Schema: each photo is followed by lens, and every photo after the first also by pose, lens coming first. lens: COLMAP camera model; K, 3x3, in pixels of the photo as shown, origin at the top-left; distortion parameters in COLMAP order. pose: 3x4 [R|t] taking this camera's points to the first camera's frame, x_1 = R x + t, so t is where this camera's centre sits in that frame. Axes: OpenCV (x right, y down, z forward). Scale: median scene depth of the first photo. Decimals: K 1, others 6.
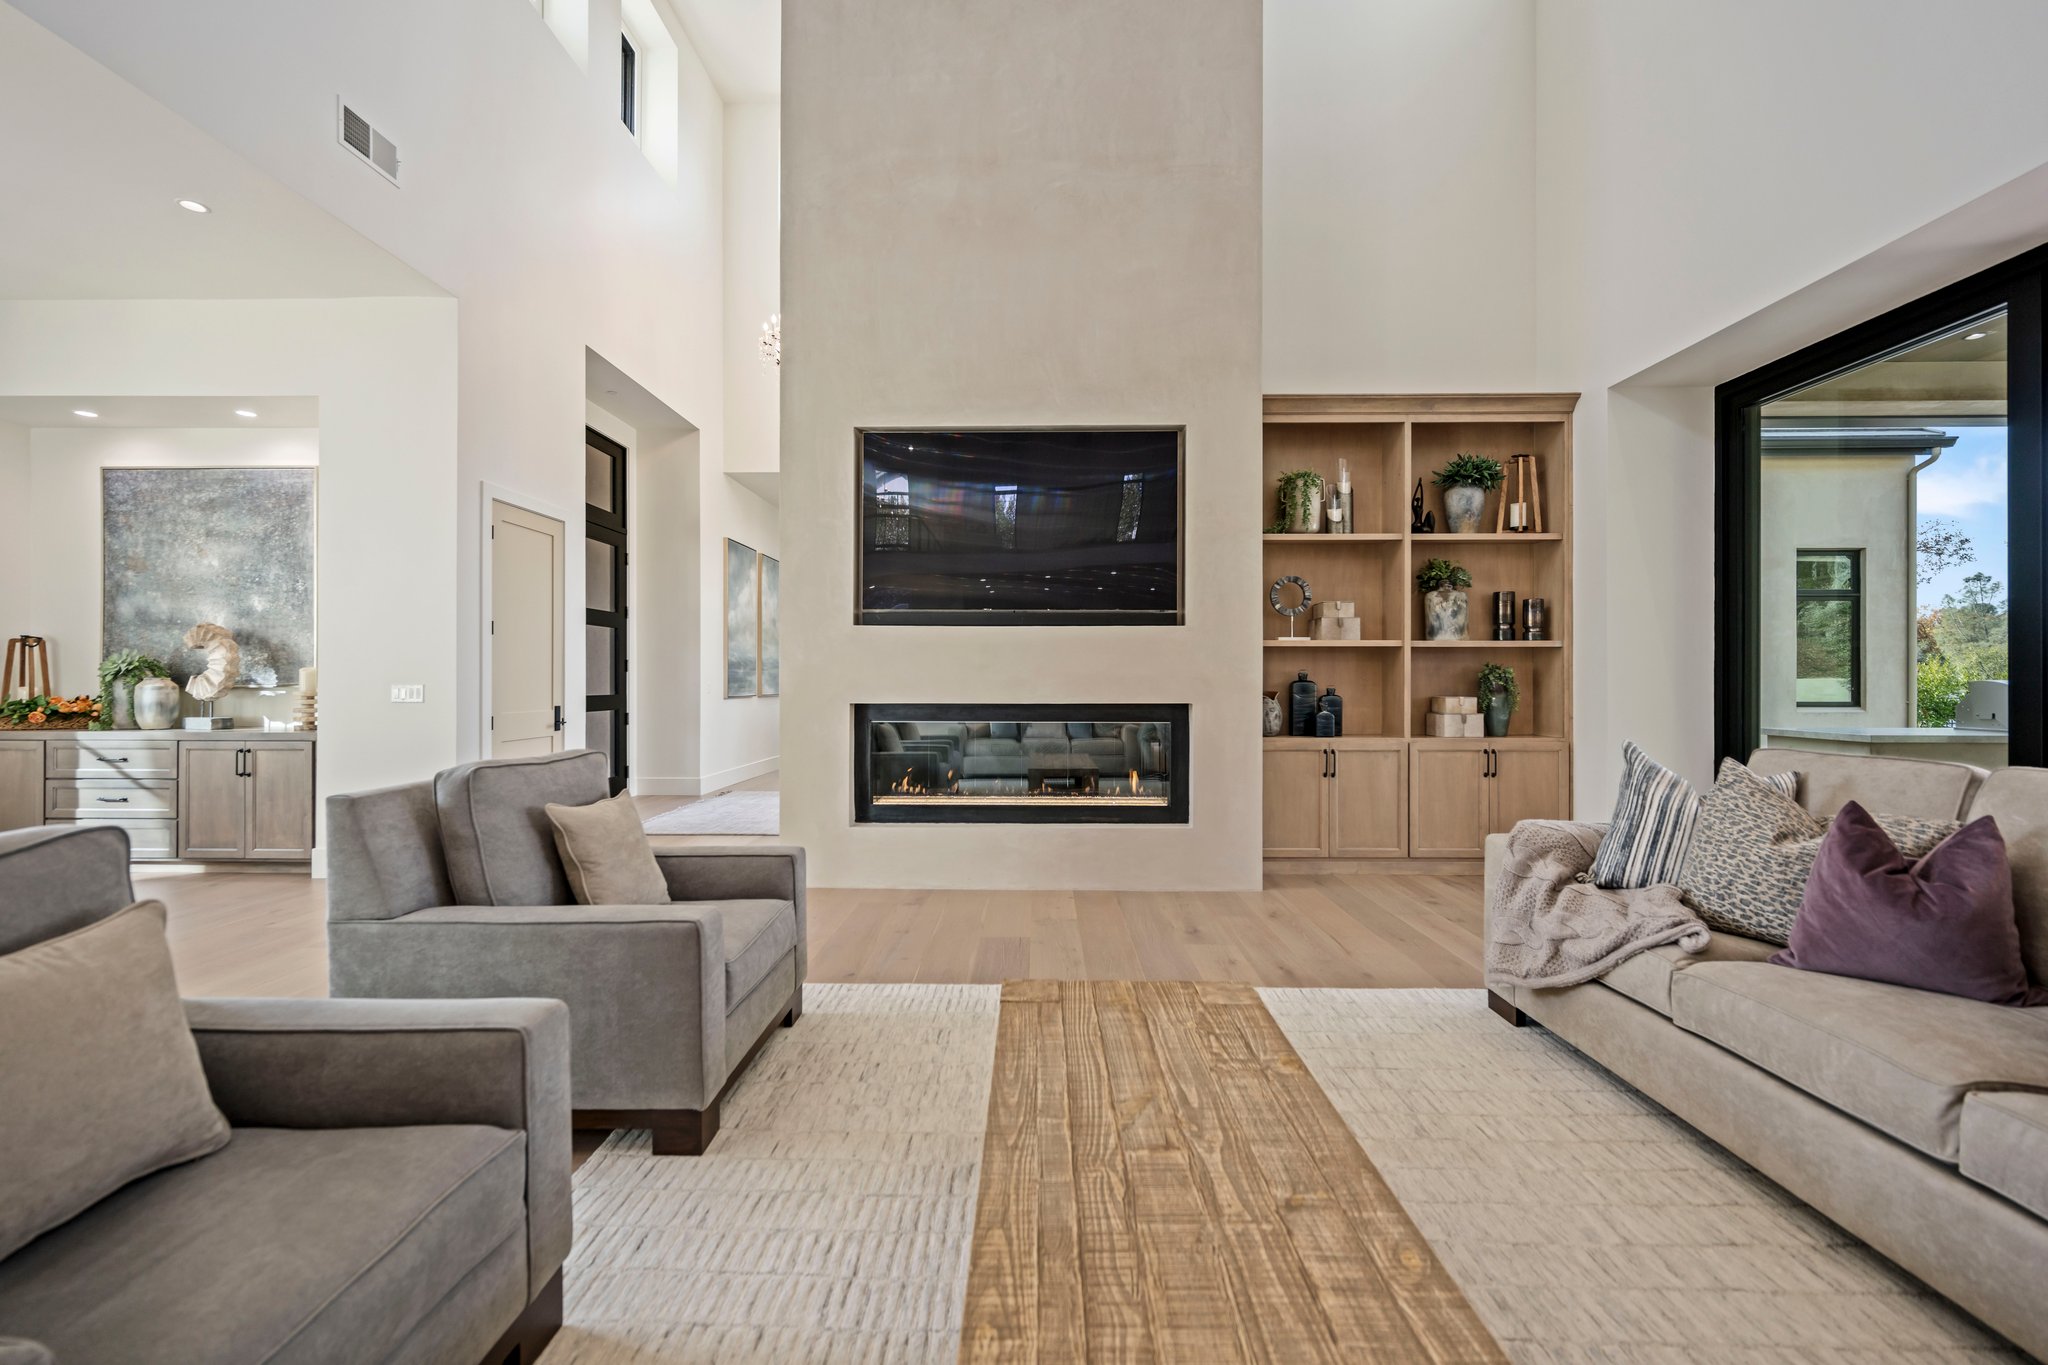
lens RADIAL K [[802.6, 0, 1024.0], [0, 802.6, 682.5], [0, 0, 1]] dist [-0.001102, -0.000333]
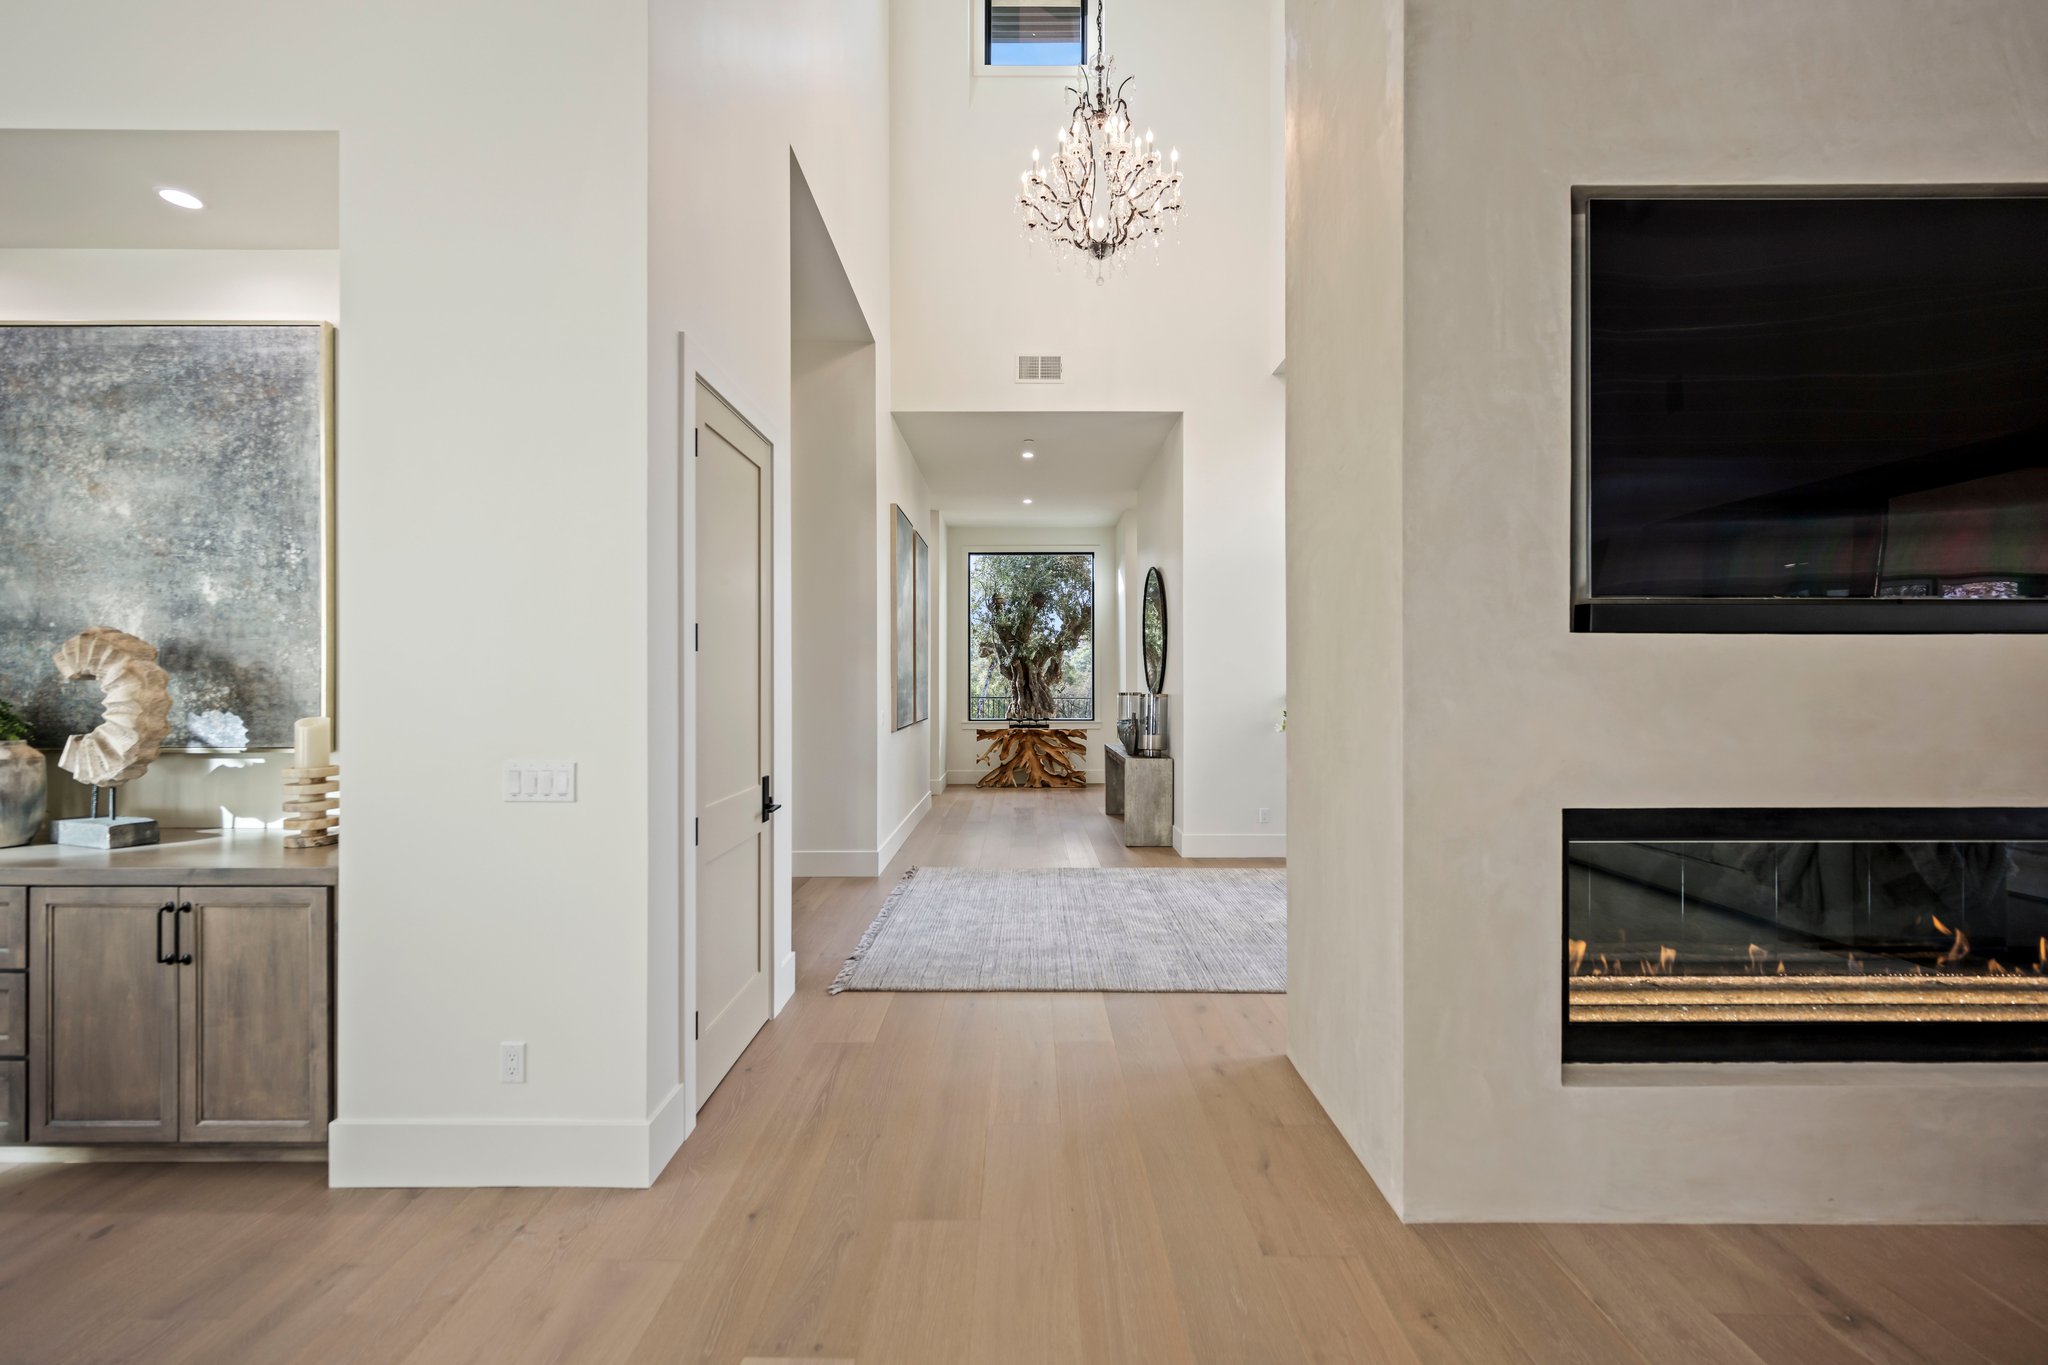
lens RADIAL K [[809.6, 0, 1024.0], [0, 809.6, 682.5], [0, 0, 1]] dist [0.001695, -0.000070]
pose [[0.999855, -0.003010, 0.016742, -0.473921], [0.003006, 0.999995, 0.000264, -0.040131], [-0.016742, -0.000213, 0.999860, 0.504967]]
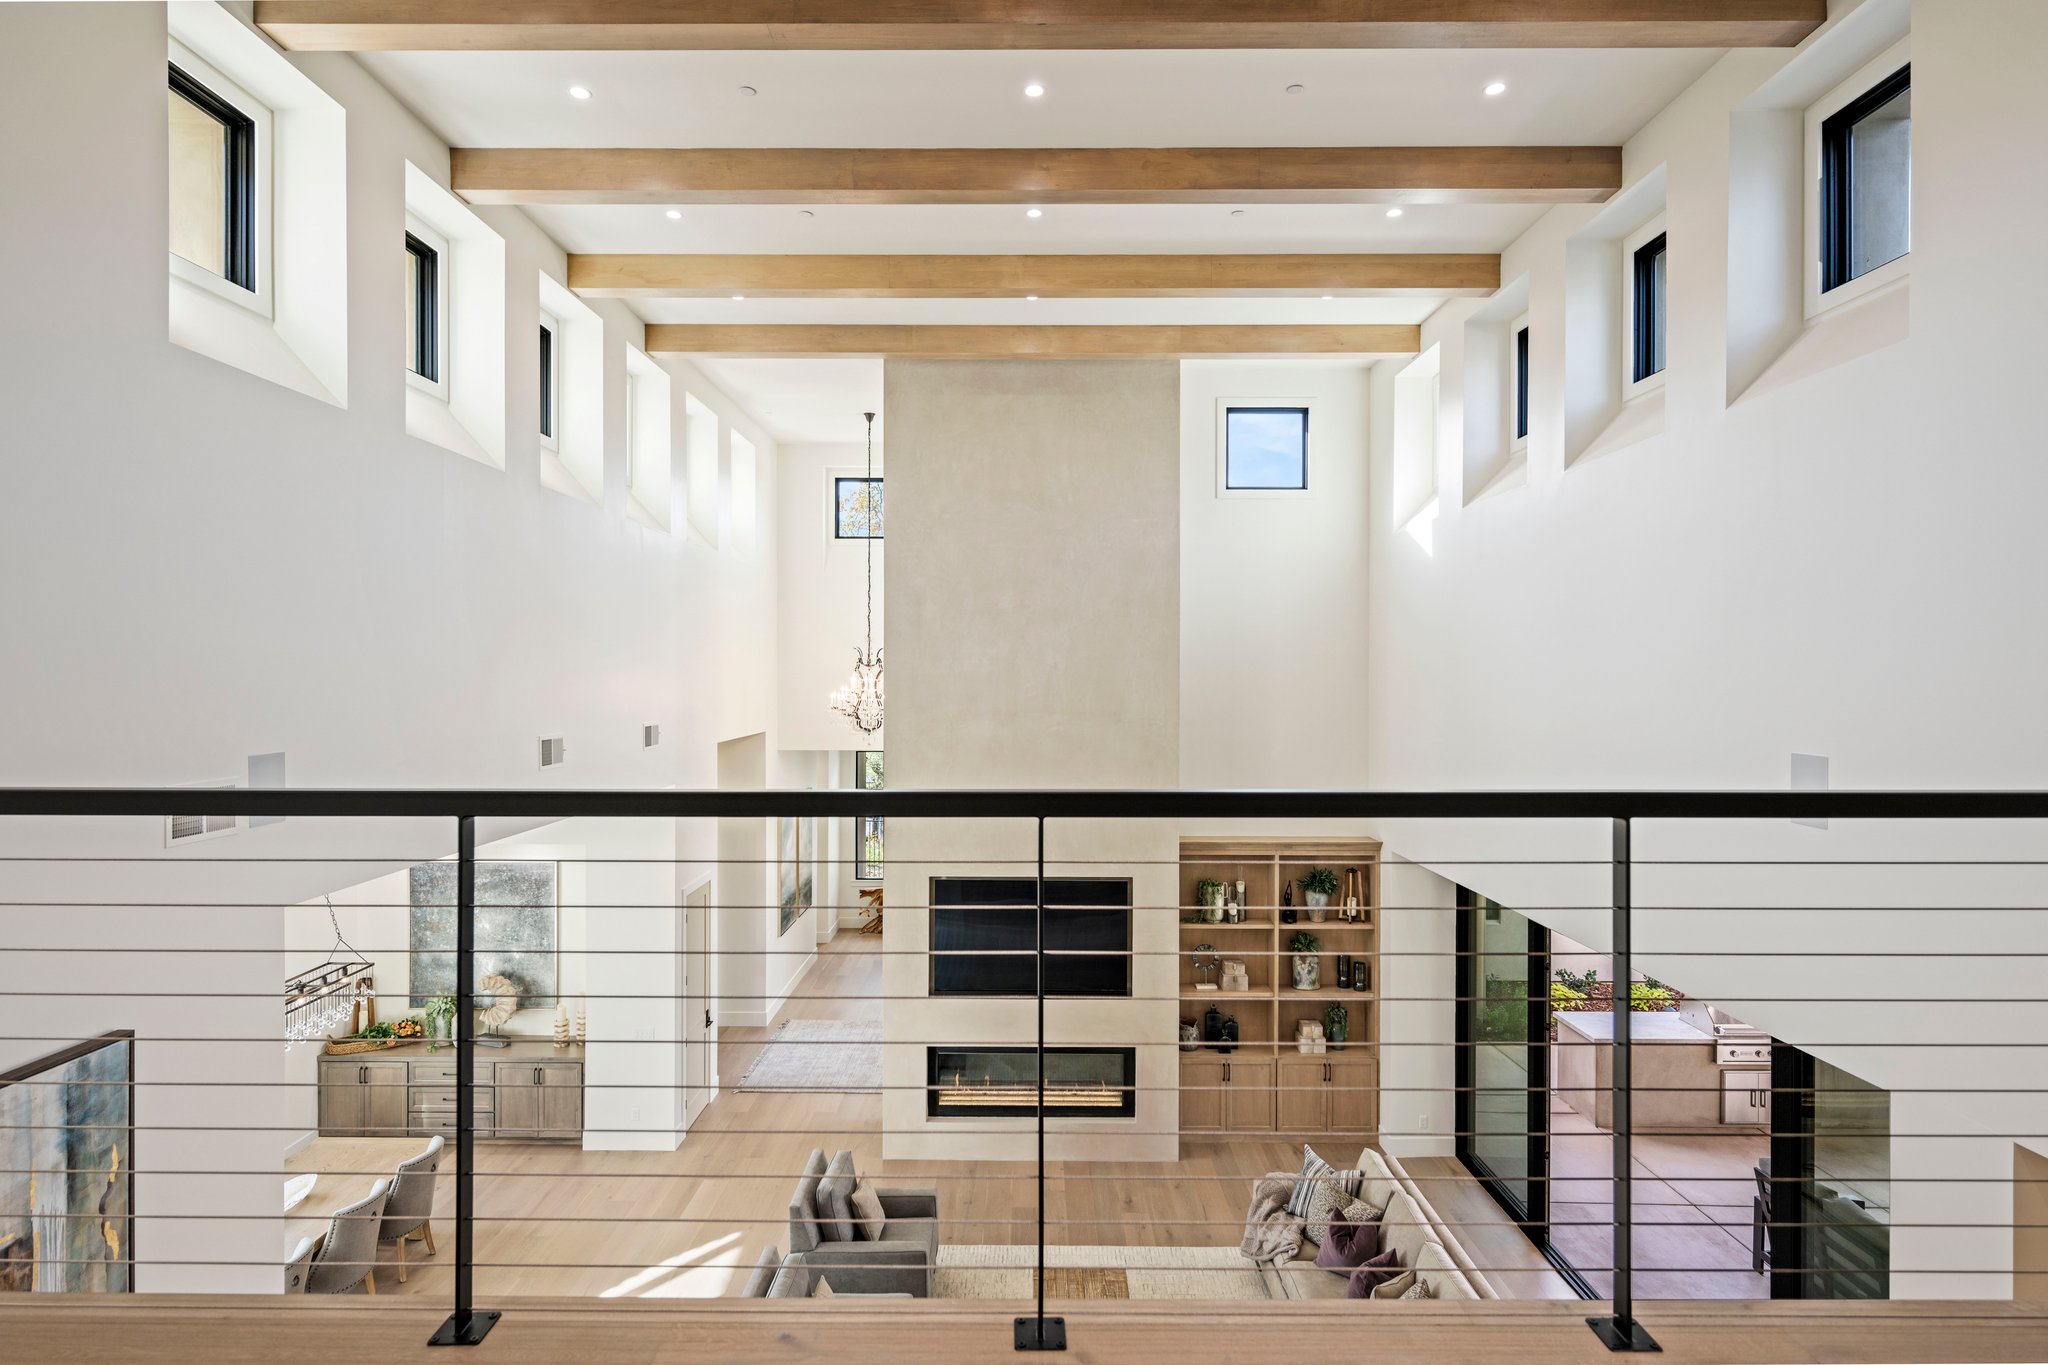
lens RADIAL K [[1046.1, 0, 1024.0], [0, 1046.1, 682.5], [0, 0, 1]] dist [-0.001028, 0.000147]
pose [[0.999905, 0.001637, 0.013695, -0.044846], [-0.001727, 0.999977, 0.006594, -0.659693], [-0.013684, -0.006617, 0.999884, -1.015802]]
